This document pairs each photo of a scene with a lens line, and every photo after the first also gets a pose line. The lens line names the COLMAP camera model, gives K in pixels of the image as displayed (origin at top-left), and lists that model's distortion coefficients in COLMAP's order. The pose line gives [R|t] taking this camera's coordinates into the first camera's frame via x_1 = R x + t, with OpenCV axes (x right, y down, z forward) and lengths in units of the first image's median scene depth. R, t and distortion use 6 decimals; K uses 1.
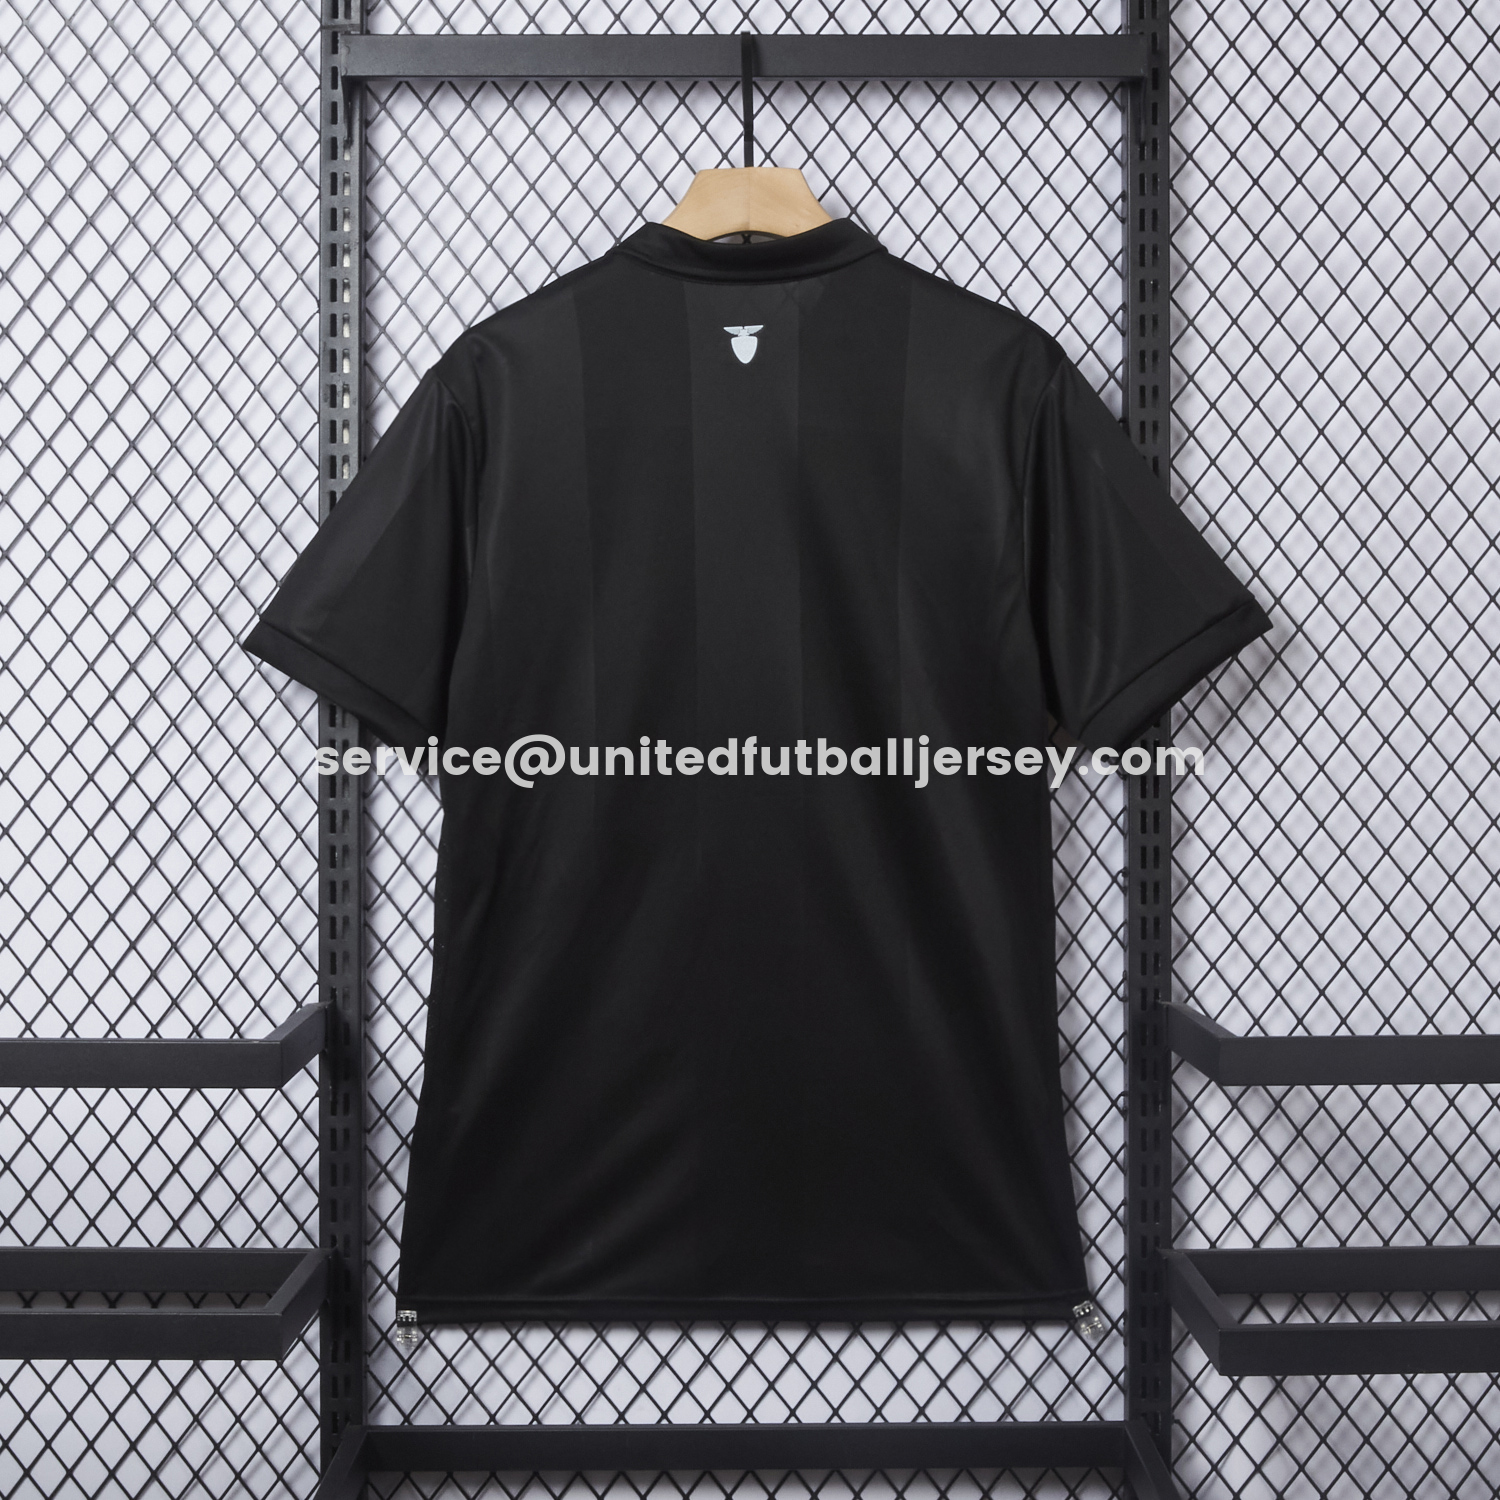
lens RADIAL K [[7969.0, 0, 753.6], [0, 7969.0, 743.9], [0, 0, 1]] dist [-0.156535, 0.000000]
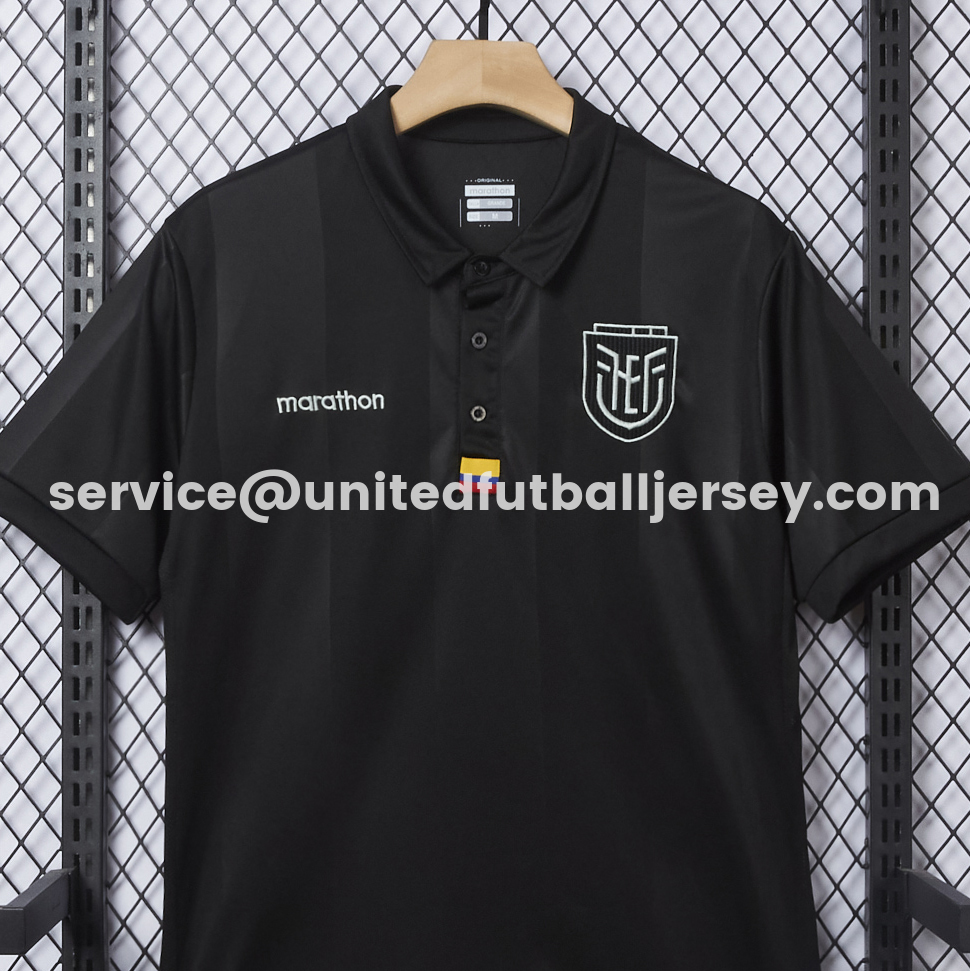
lens RADIAL K [[5158.6, 0, 482.3], [0, 5158.6, 494.1], [0, 0, 1]] dist [-0.156535, 0.000000]
pose [[0.999863, 0.000061, -0.016556, 0.009062], [-0.000578, 0.999511, -0.031268, 0.005529], [0.016546, 0.031273, 0.999374, 0.351525]]
